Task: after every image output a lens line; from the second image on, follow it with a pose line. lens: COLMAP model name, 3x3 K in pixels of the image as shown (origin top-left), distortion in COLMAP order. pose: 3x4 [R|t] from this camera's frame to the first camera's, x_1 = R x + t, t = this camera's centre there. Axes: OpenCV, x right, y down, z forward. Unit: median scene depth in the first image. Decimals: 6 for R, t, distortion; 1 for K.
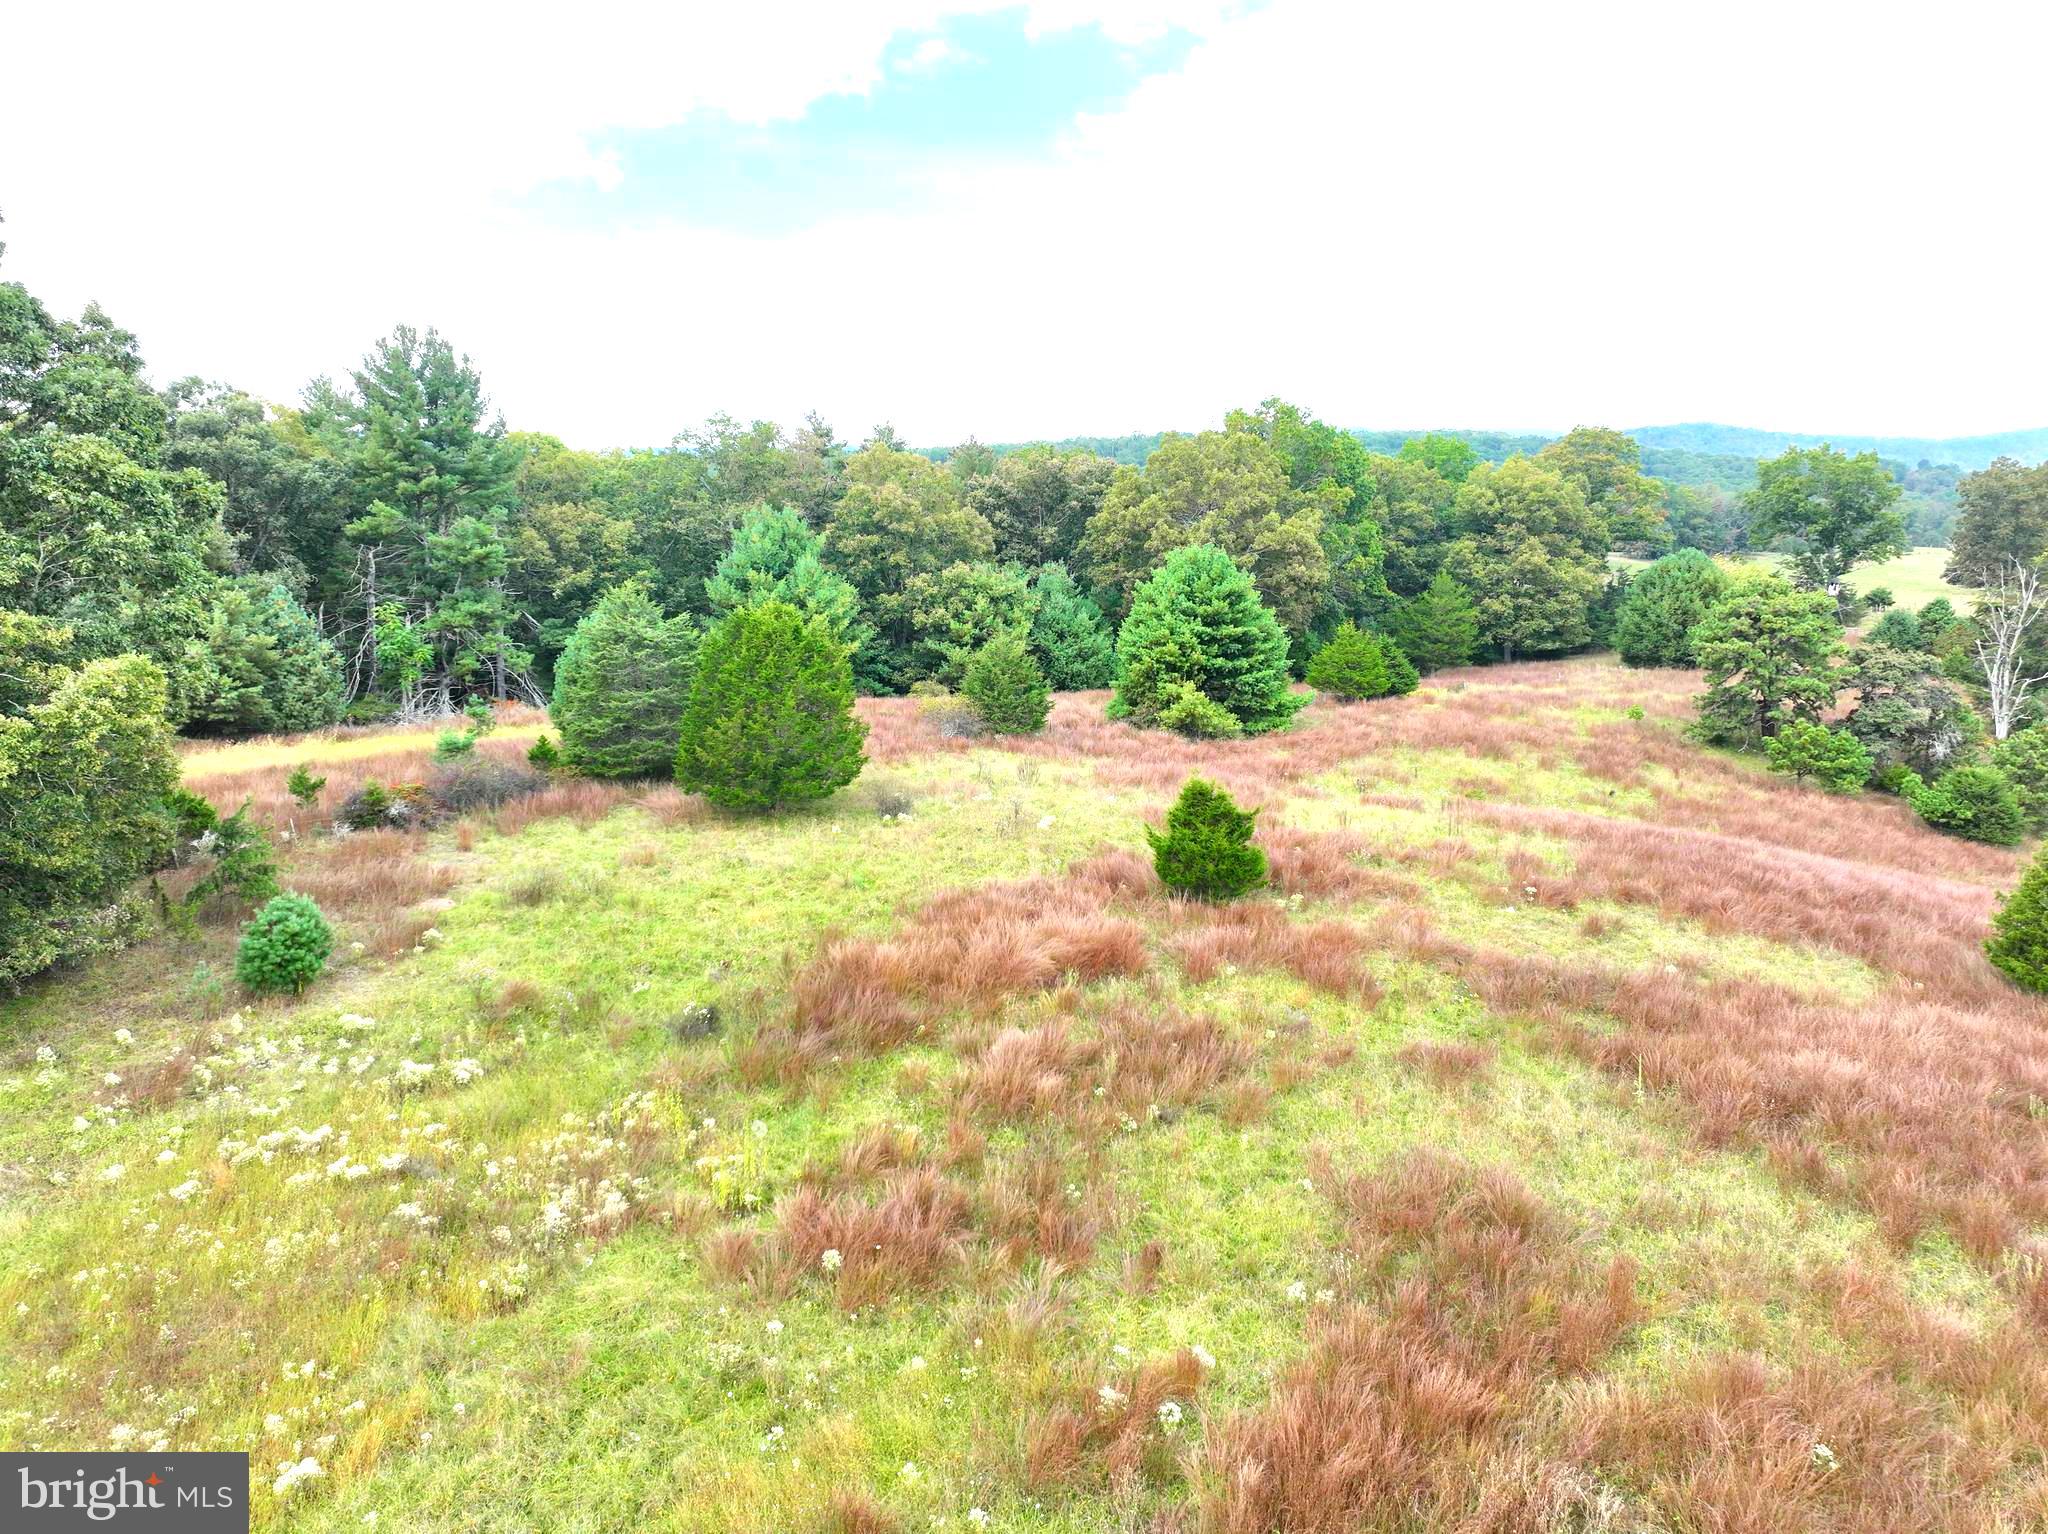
lens RADIAL K [[1436.7, 0, 1031.9], [0, 1436.7, 763.5], [0, 0, 1]] dist [0.004455, 0.009867]
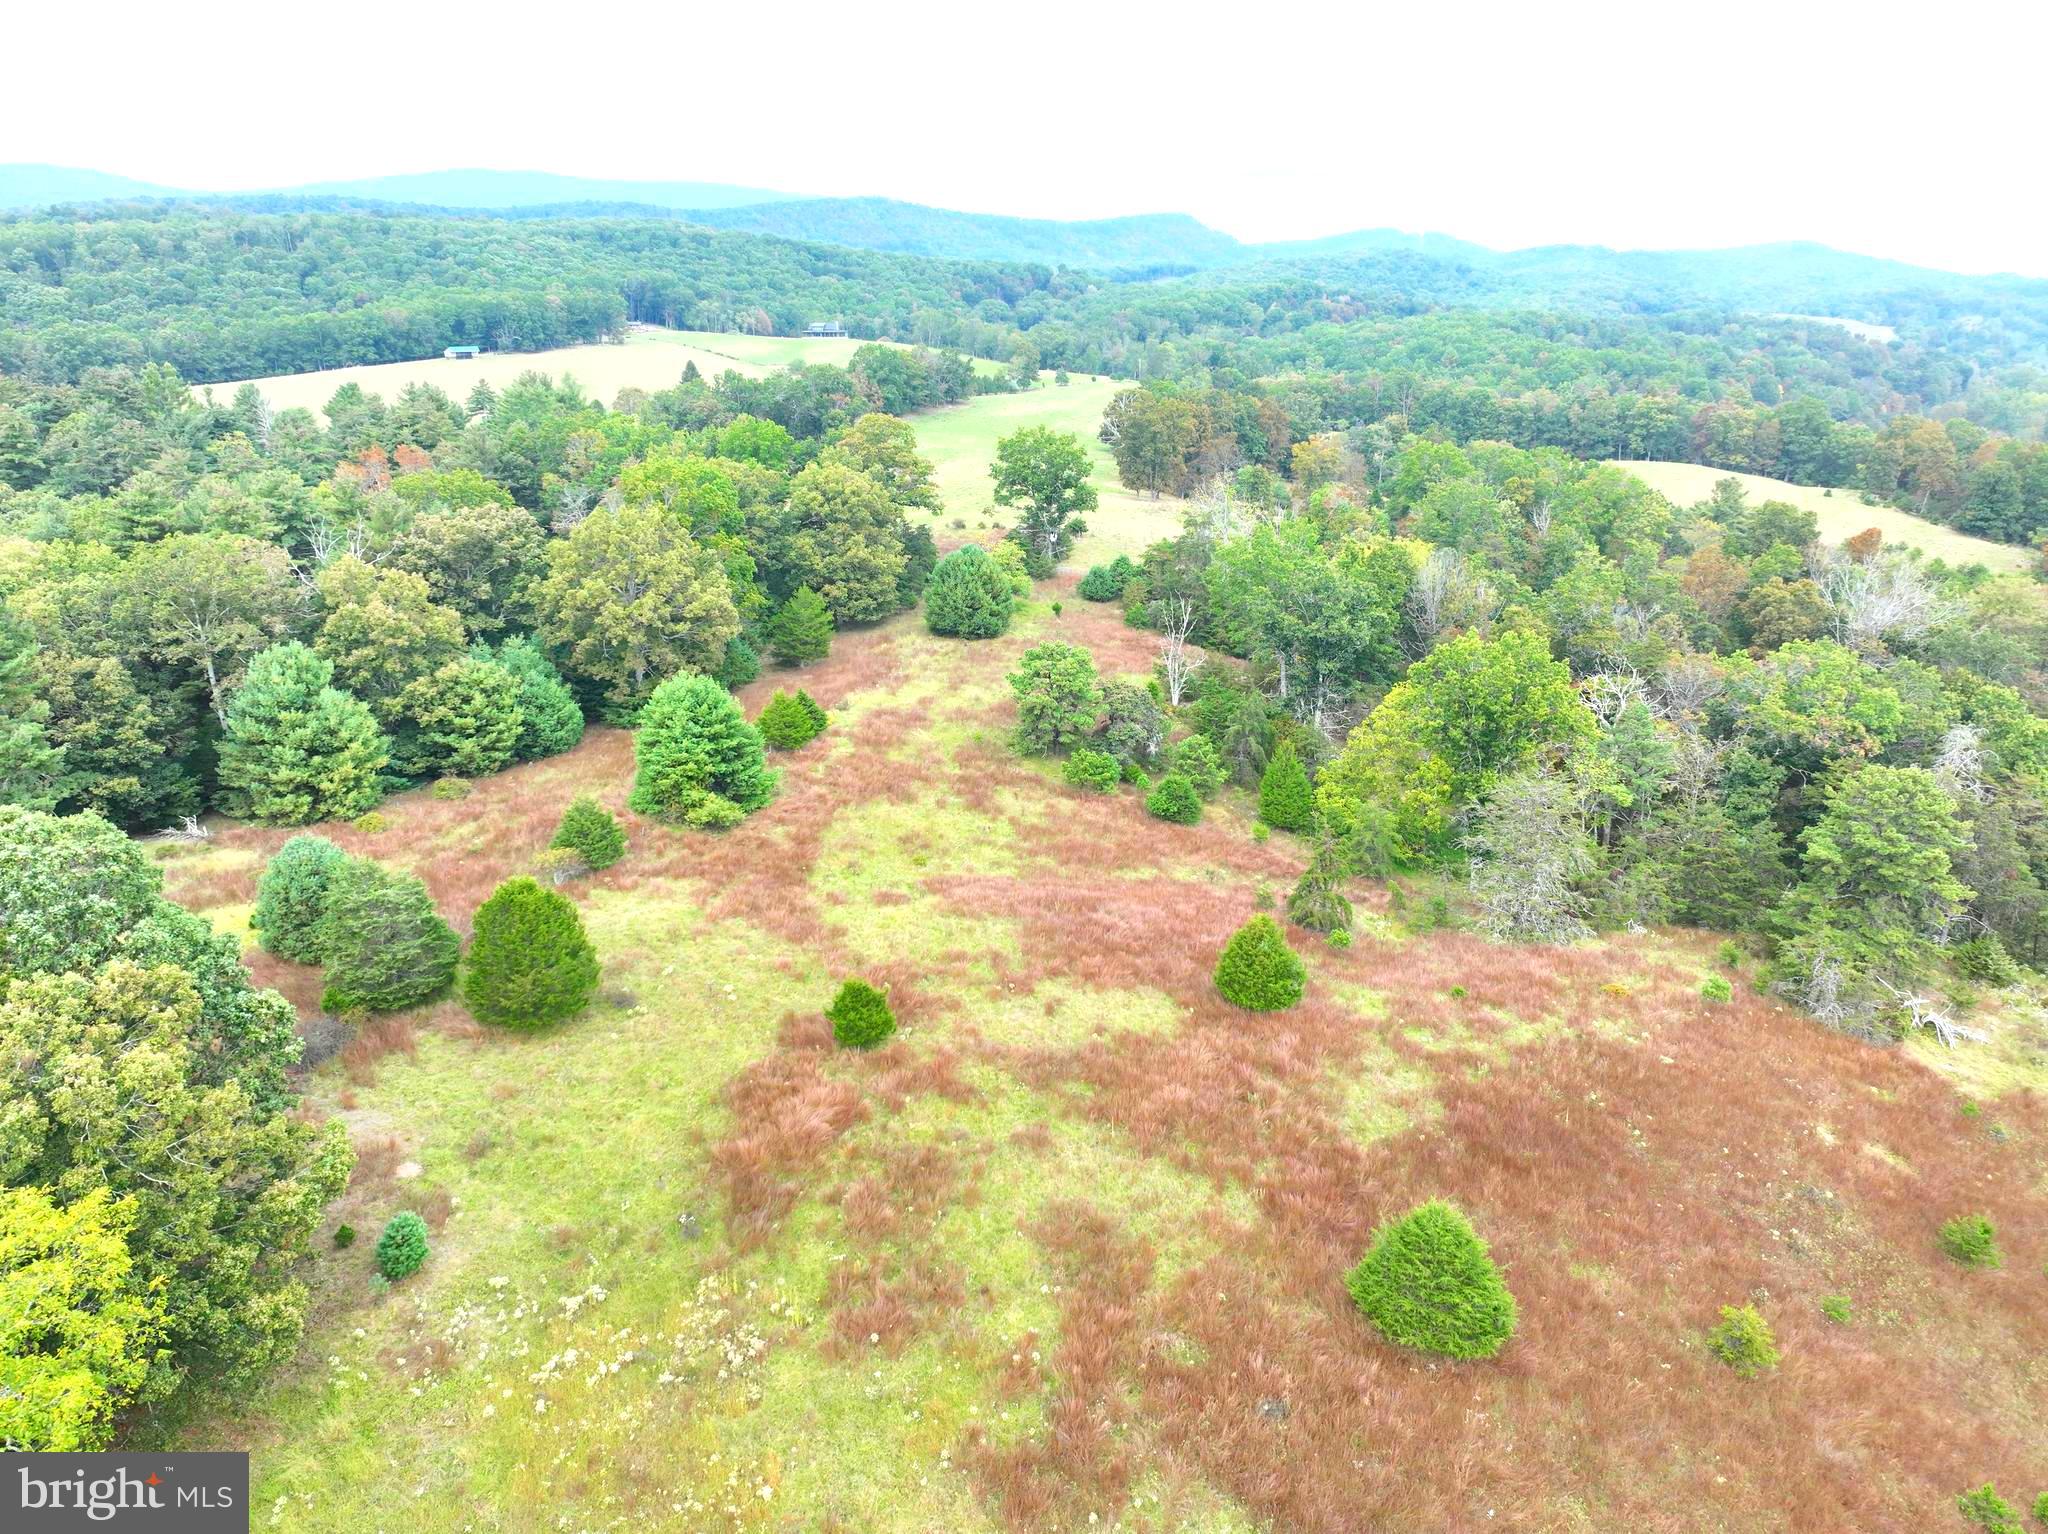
lens RADIAL K [[1436.7, 0, 1030.4], [0, 1436.7, 770.5], [0, 0, 1]] dist [0.004455, 0.009867]
pose [[0.861660, -0.144175, 0.486575, -0.274124], [0.060270, 0.981082, 0.183970, -0.292232], [-0.503894, -0.129194, 0.854049, -0.306652]]
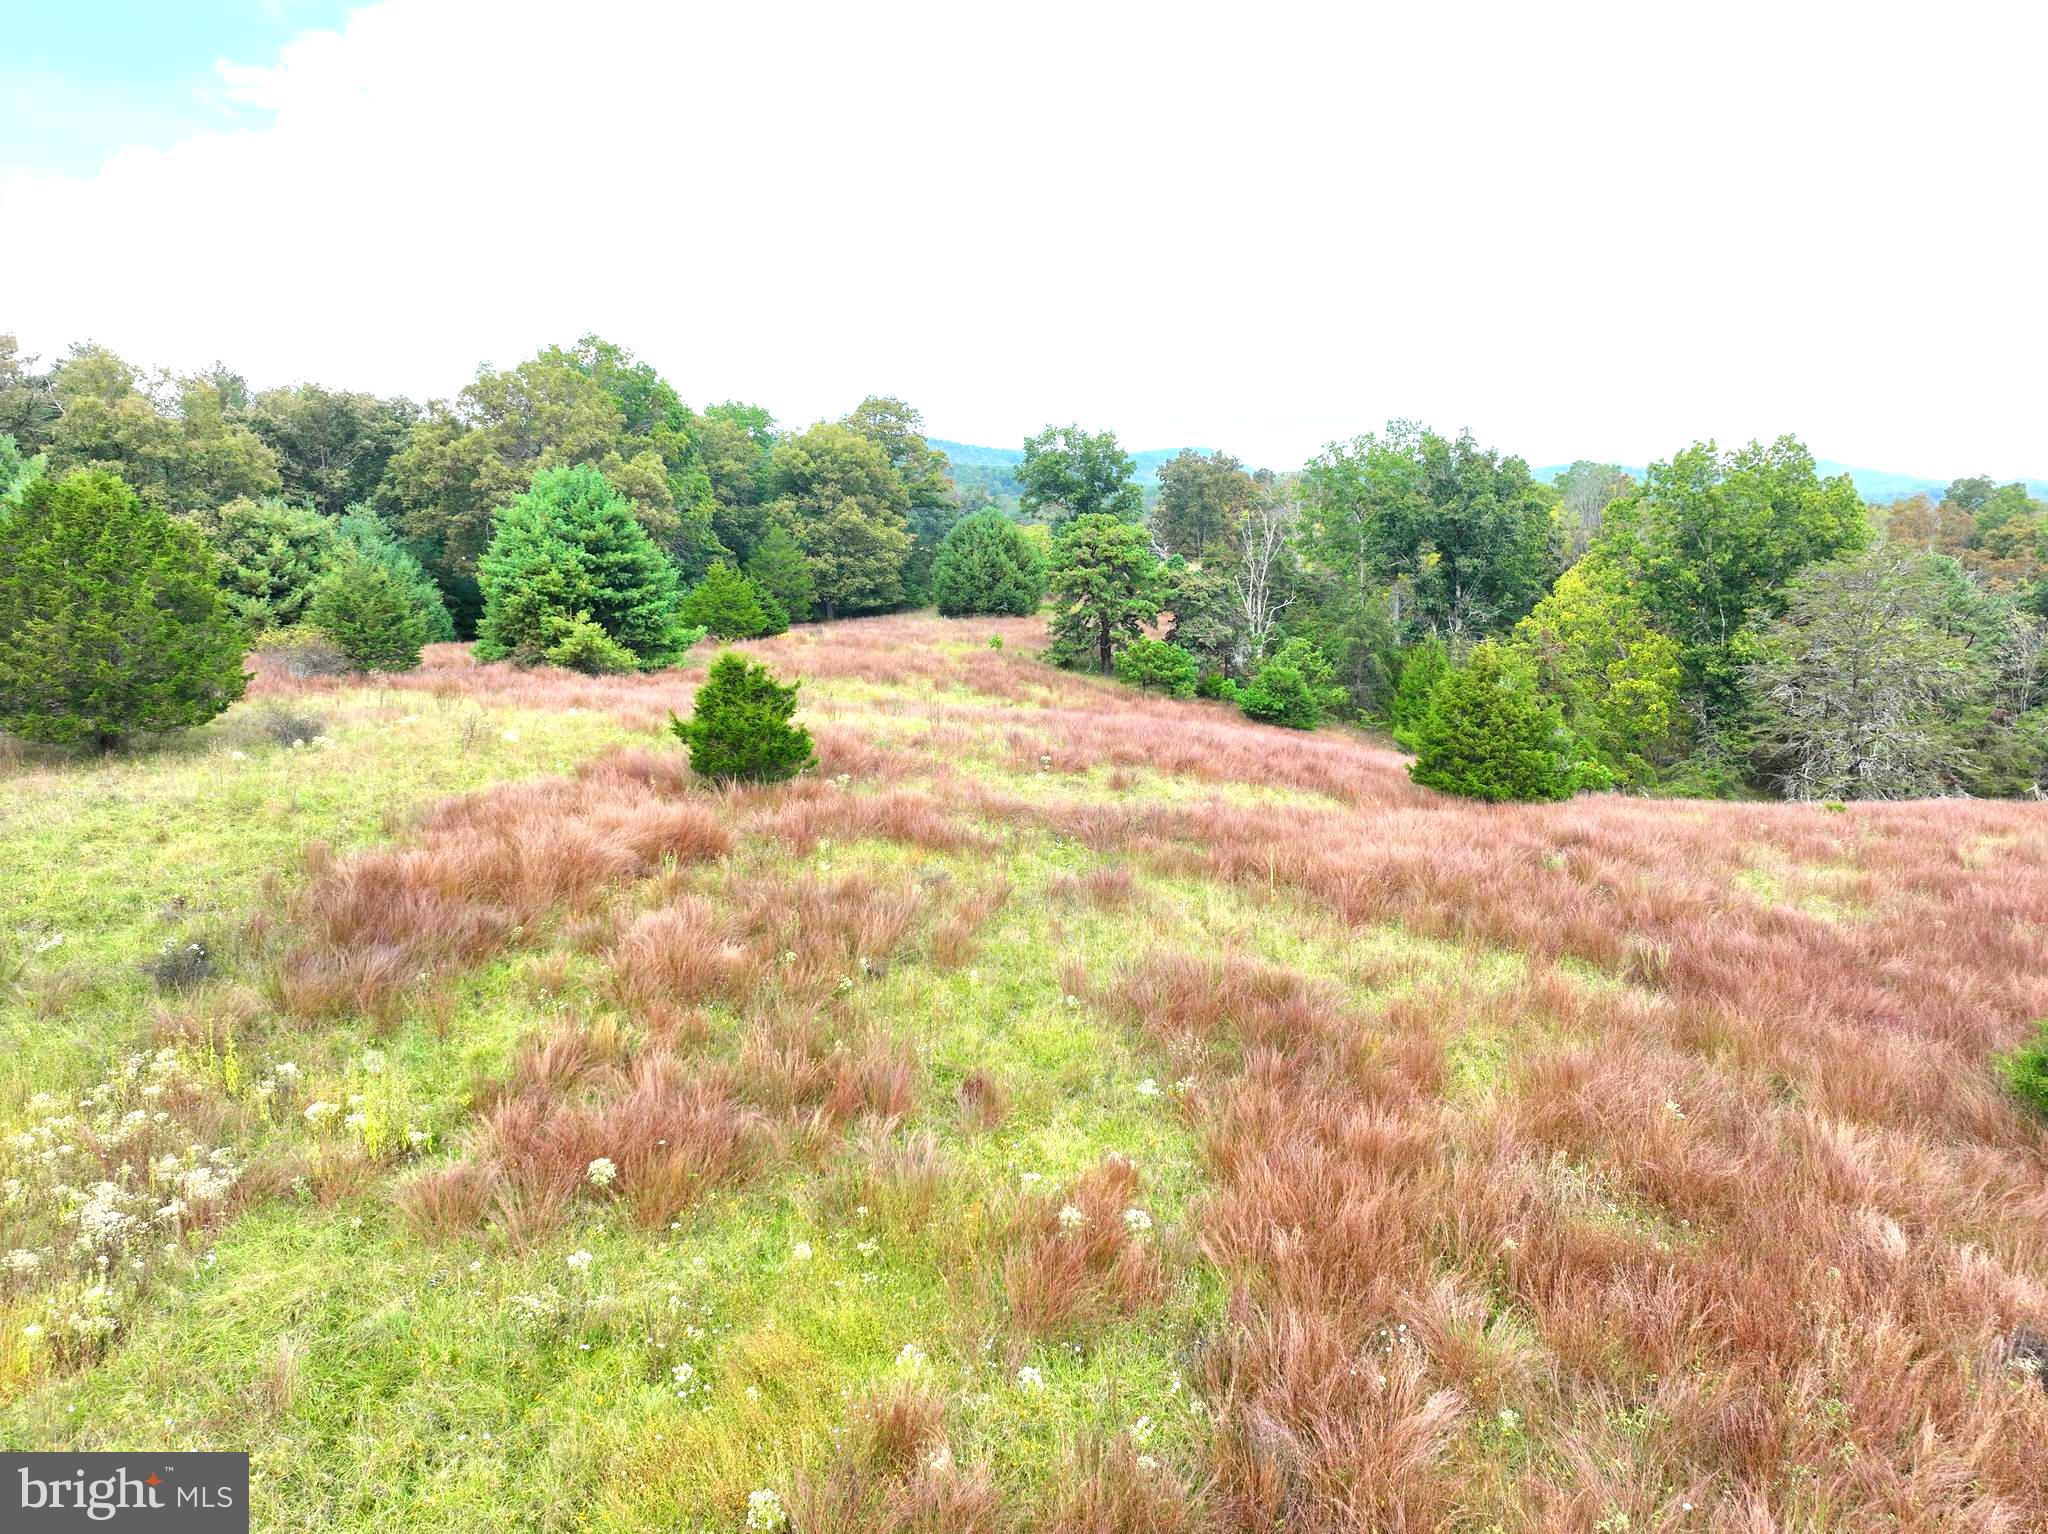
lens RADIAL K [[1436.7, 0, 1029.2], [0, 1436.7, 773.3], [0, 0, 1]] dist [0.004455, 0.009867]
pose [[0.871974, -0.080328, 0.482916, -0.082958], [0.078850, 0.996612, 0.023401, 0.041650], [-0.483160, 0.017673, 0.875354, 0.073390]]
